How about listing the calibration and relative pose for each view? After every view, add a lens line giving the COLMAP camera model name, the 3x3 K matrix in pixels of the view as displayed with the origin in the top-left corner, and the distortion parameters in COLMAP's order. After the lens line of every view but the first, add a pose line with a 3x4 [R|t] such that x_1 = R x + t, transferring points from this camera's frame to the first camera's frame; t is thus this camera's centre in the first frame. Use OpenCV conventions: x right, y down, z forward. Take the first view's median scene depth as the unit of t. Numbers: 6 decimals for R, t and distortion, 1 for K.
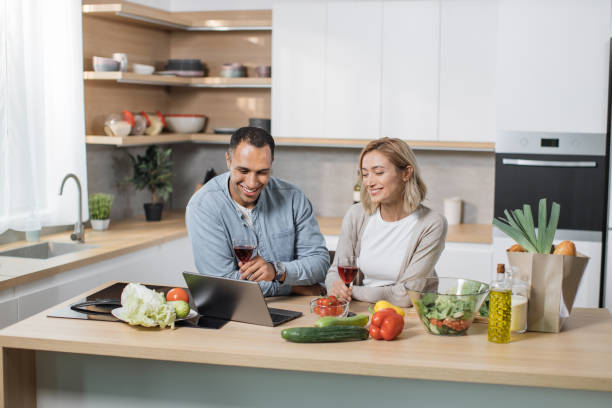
lens RADIAL K [[874.9, 0, 306.0], [0, 874.9, 204.0], [0, 0, 1]] dist [-0.187181, 0.008178]
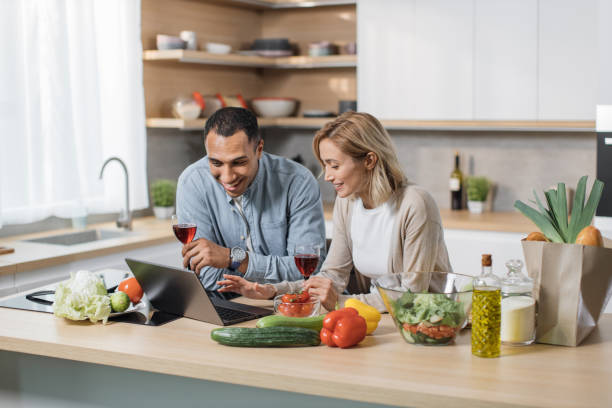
lens RADIAL K [[874.9, 0, 306.0], [0, 874.9, 204.0], [0, 0, 1]] dist [-0.187181, 0.008178]
pose [[0.977863, 0.004459, -0.209200, 0.205399], [-0.003946, 0.999988, 0.002869, 0.020332], [0.209210, -0.001980, 0.977869, 0.190655]]
